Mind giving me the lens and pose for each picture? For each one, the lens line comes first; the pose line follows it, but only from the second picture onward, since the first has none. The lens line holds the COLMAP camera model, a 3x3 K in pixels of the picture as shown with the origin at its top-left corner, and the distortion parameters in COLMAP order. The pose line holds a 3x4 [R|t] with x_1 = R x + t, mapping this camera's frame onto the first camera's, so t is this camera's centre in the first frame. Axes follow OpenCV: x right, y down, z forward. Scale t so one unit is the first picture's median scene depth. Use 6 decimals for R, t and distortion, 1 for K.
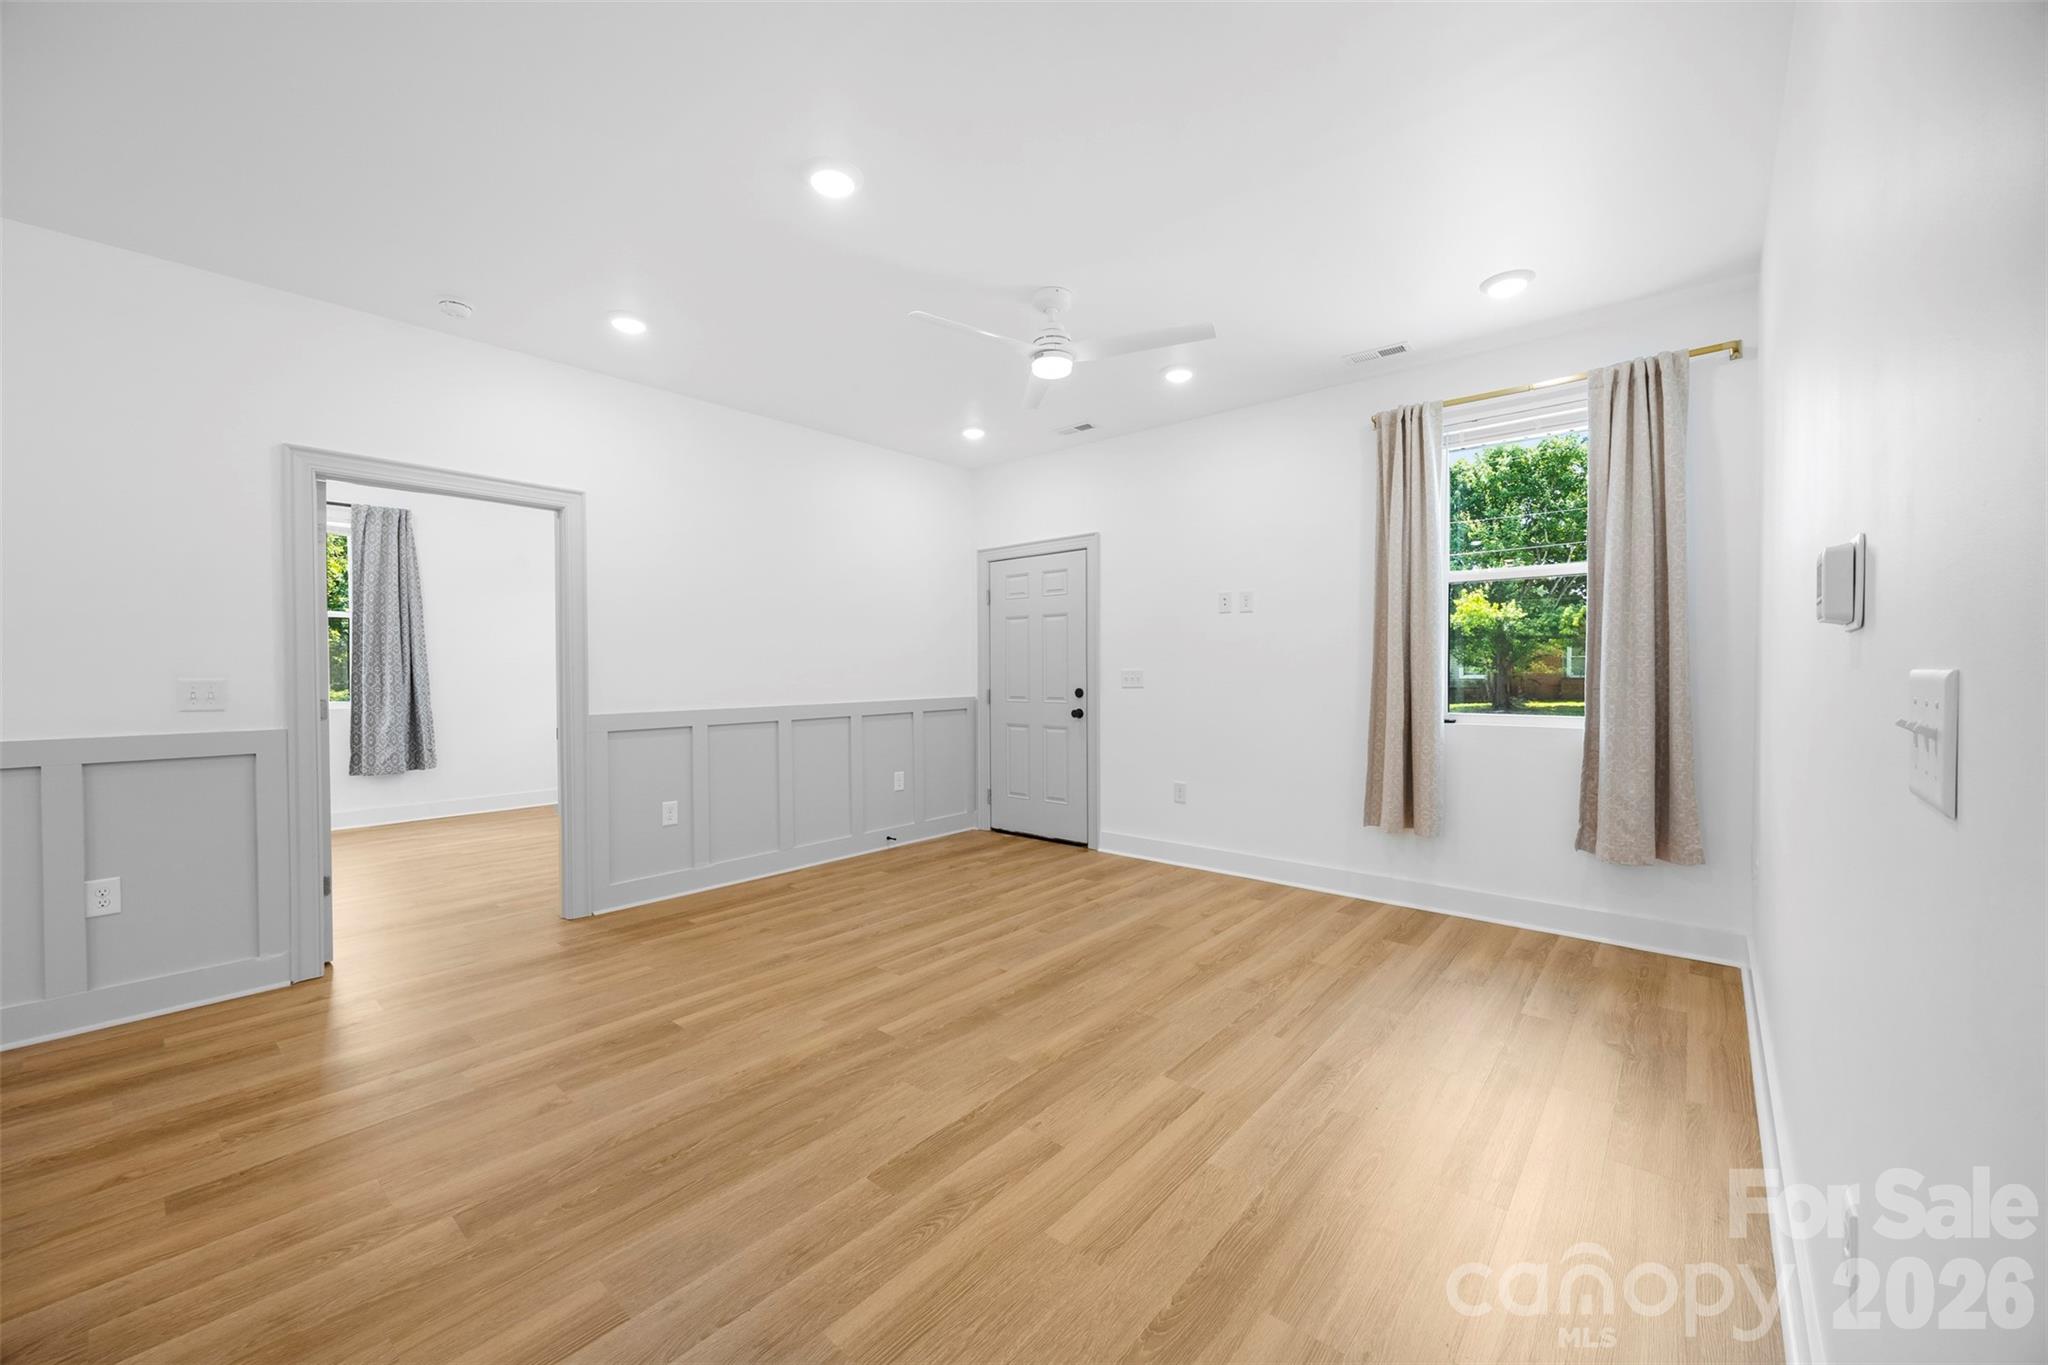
lens RADIAL K [[790.5, 0, 1014.3], [0, 790.5, 676.3], [0, 0, 1]] dist [-0.002333, -0.000646]
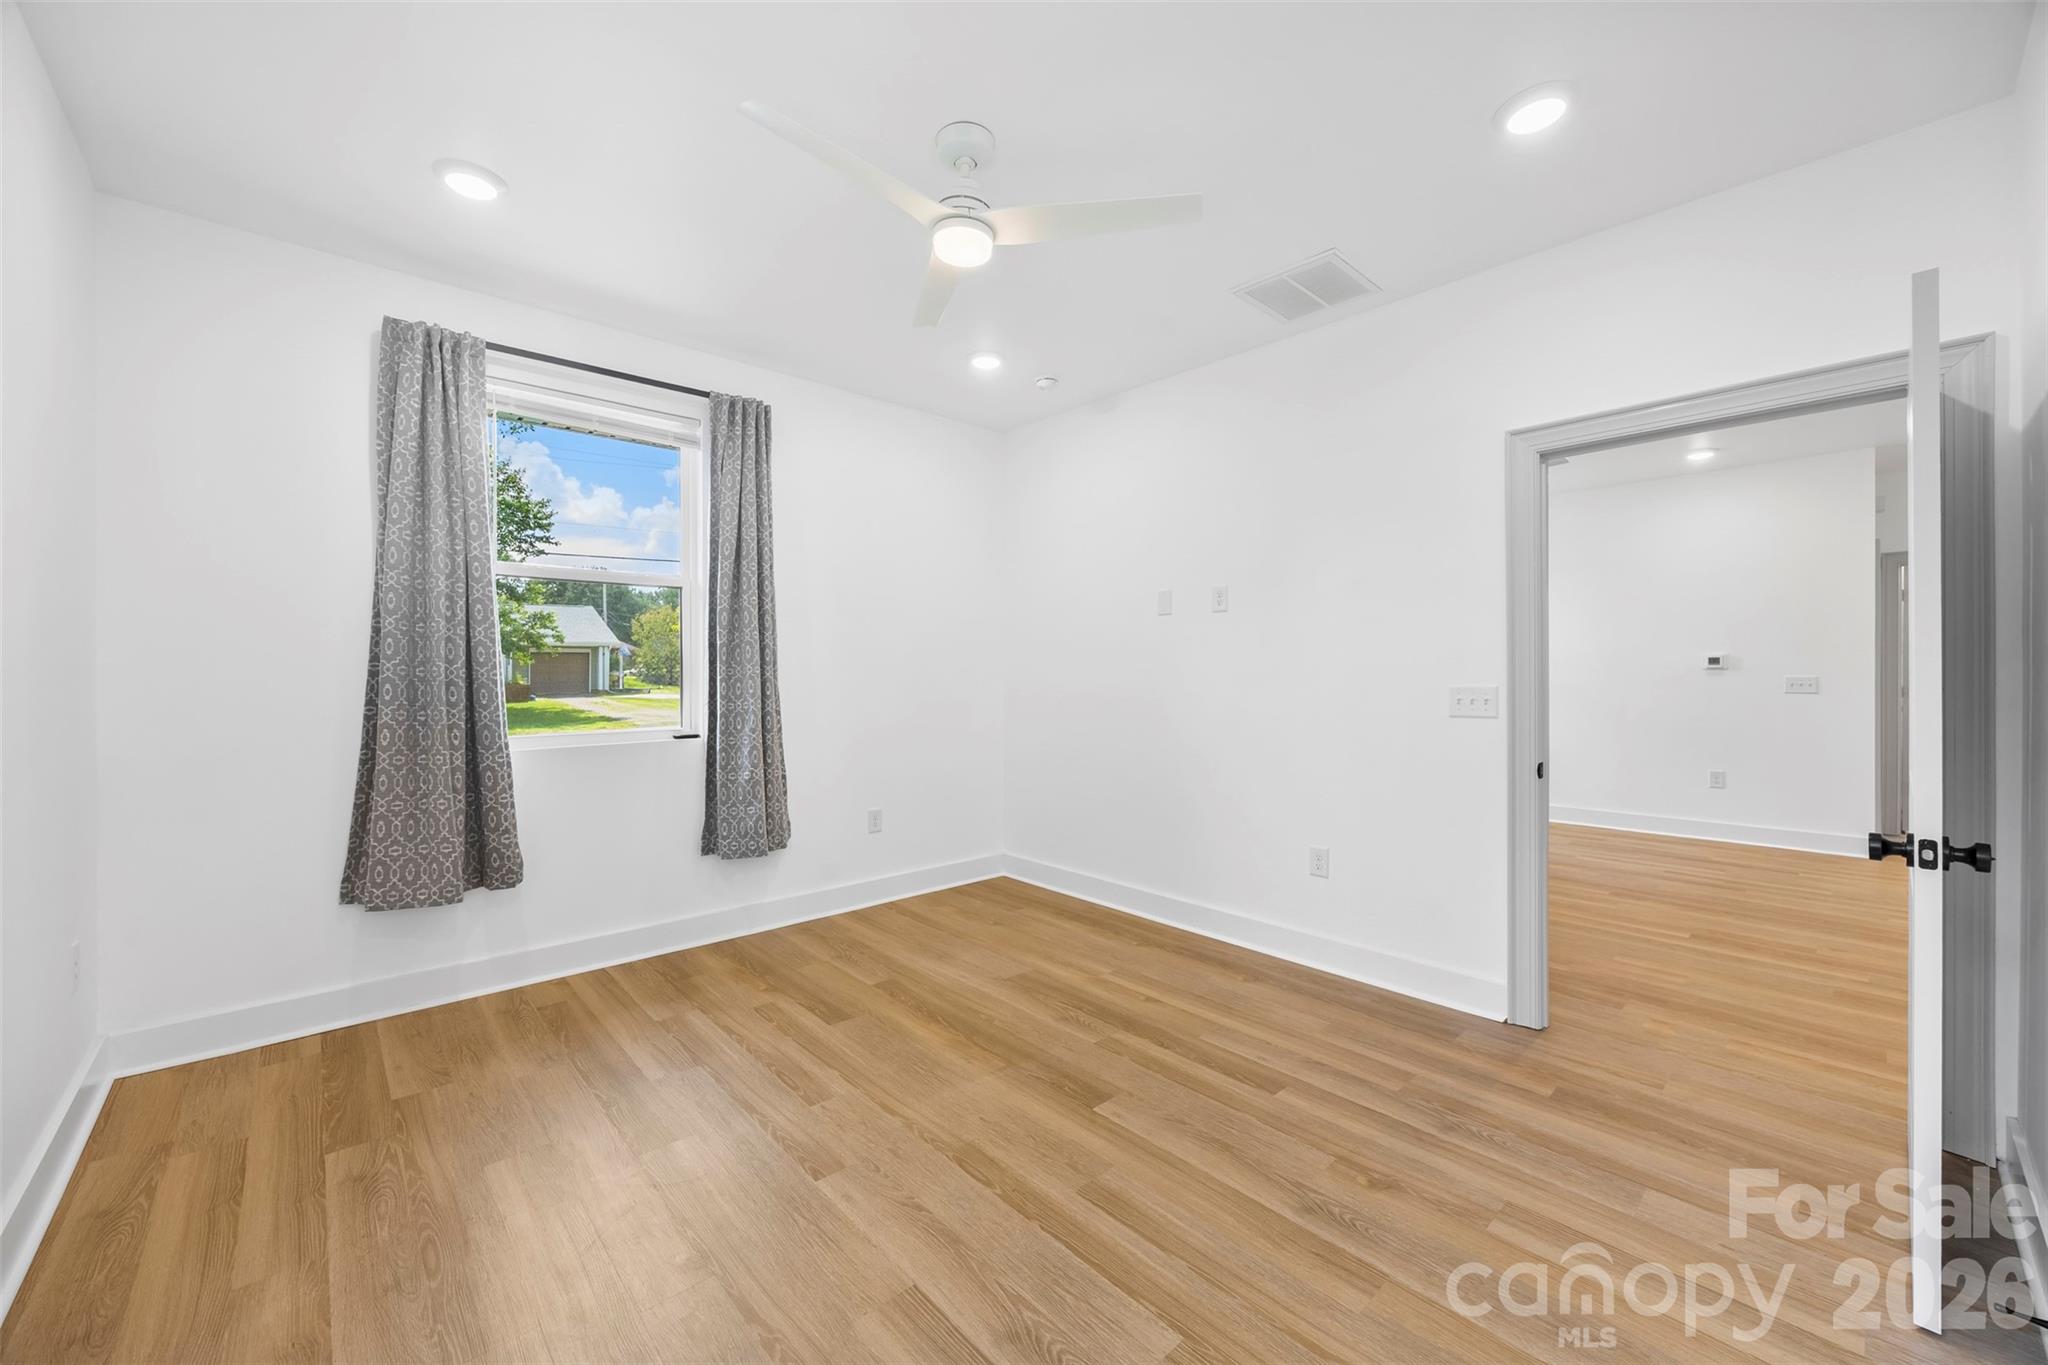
lens RADIAL K [[790.5, 0, 1018.5], [0, 790.5, 686.0], [0, 0, 1]] dist [-0.002333, -0.000646]
pose [[0.116186, -0.012701, 0.993146, -1.324584], [0.009821, 0.999884, 0.011638, -0.016697], [-0.993179, 0.008402, 0.116297, 1.375384]]
